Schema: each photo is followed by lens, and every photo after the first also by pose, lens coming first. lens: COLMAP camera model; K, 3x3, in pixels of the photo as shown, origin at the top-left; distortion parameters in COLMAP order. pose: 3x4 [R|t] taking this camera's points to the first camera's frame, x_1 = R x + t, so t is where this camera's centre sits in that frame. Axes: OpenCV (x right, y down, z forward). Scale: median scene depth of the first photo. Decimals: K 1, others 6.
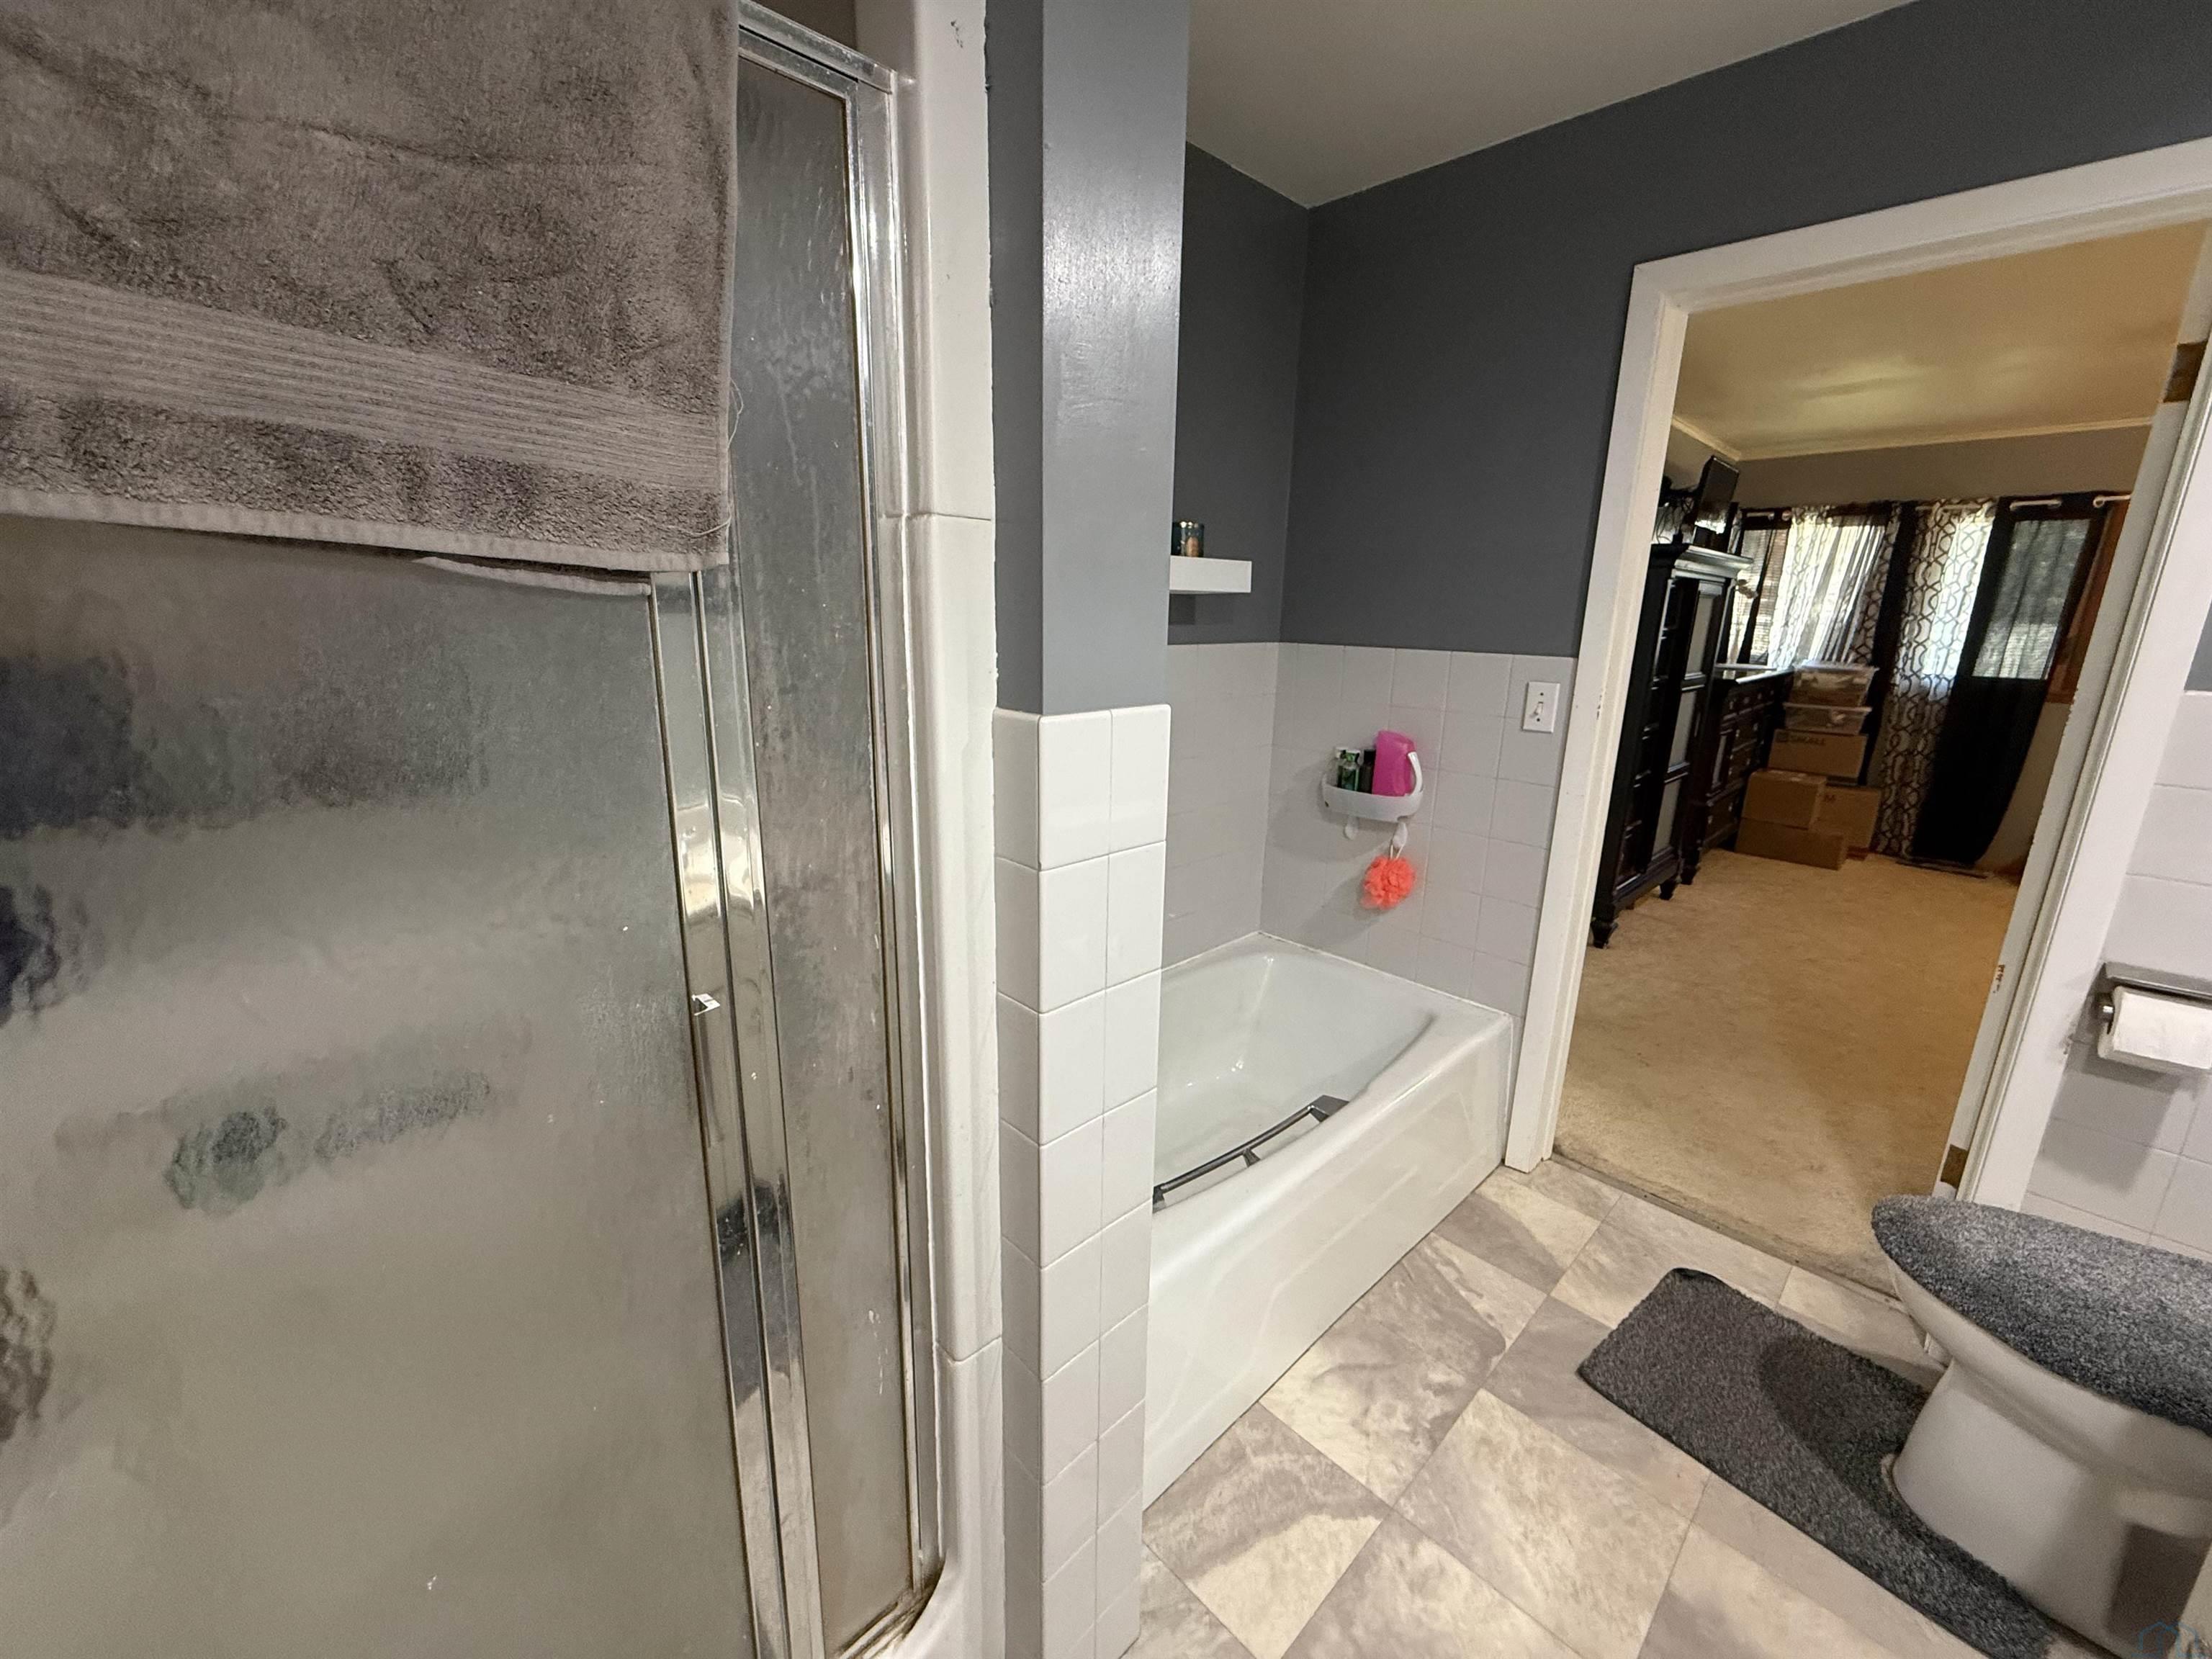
lens RADIAL K [[878.6, 0, 1104.1], [0, 878.6, 824.4], [0, 0, 1]] dist [-0.002404, -0.000135]
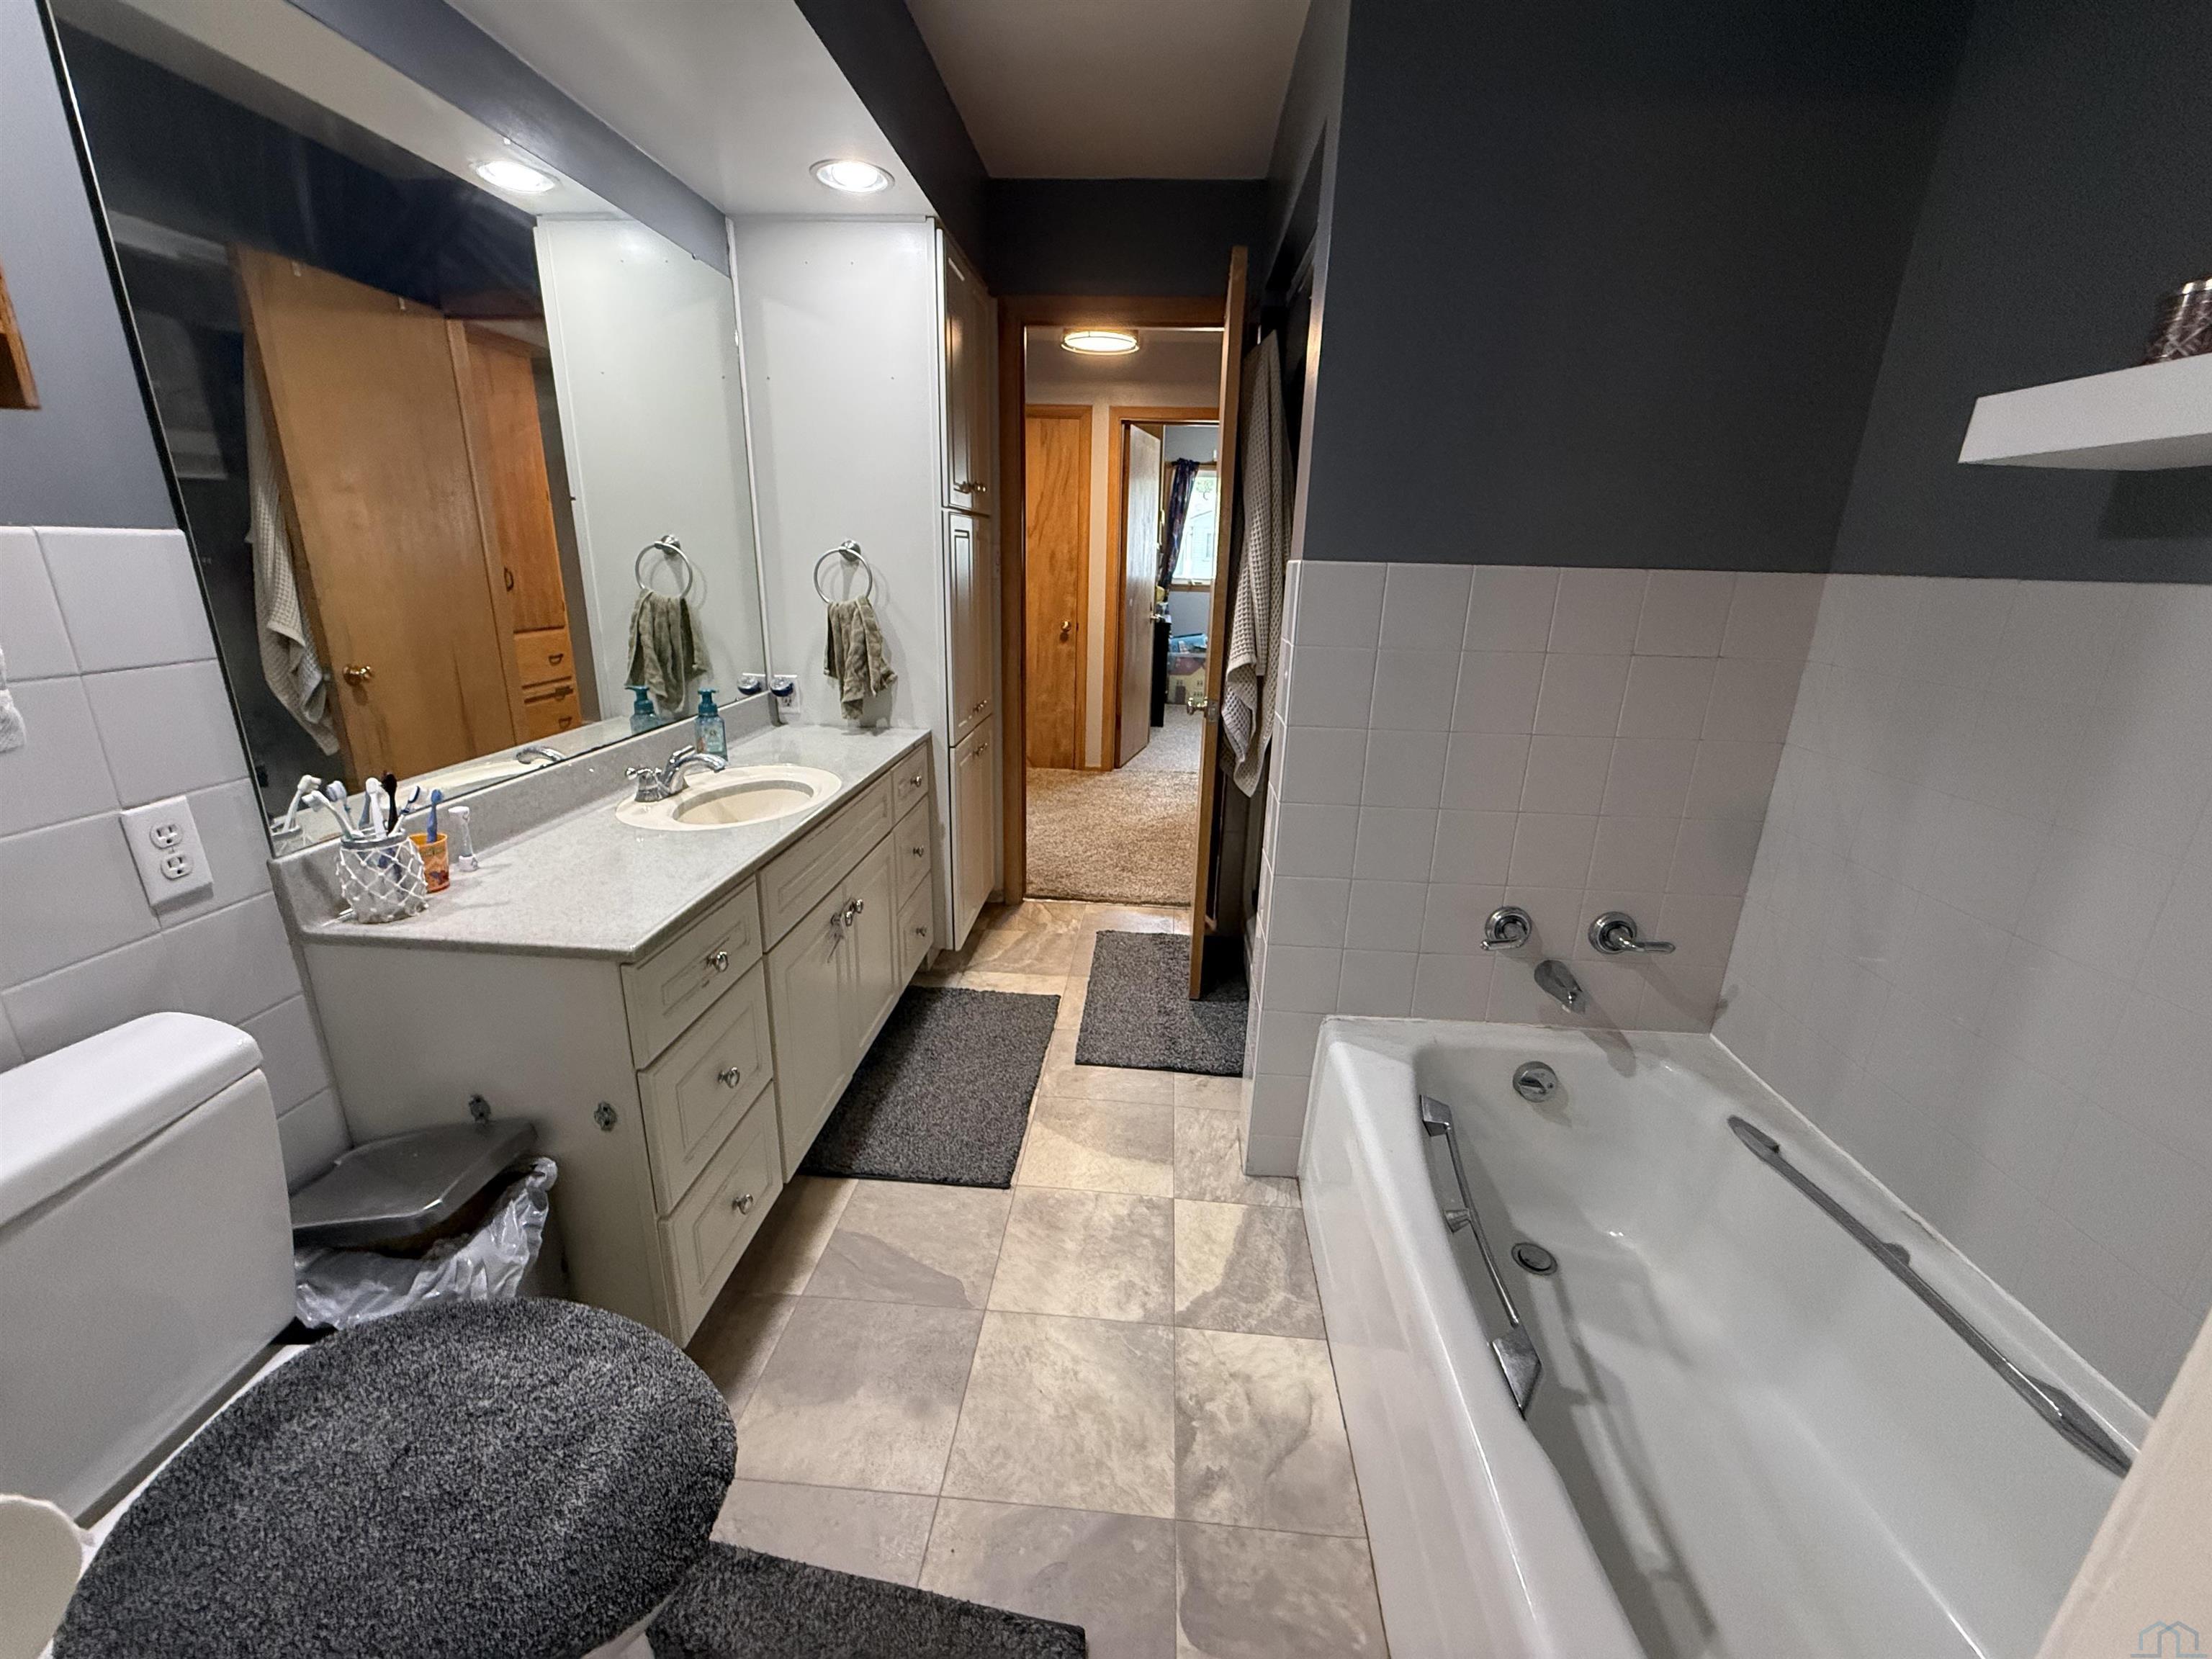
lens RADIAL K [[878.6, 0, 1104.1], [0, 878.6, 824.4], [0, 0, 1]] dist [-0.002404, -0.000135]
pose [[-0.741144, 0.162613, -0.651355, 0.943783], [-0.201337, 0.871725, 0.446720, -0.229658], [0.640444, 0.462226, -0.613334, 1.240195]]
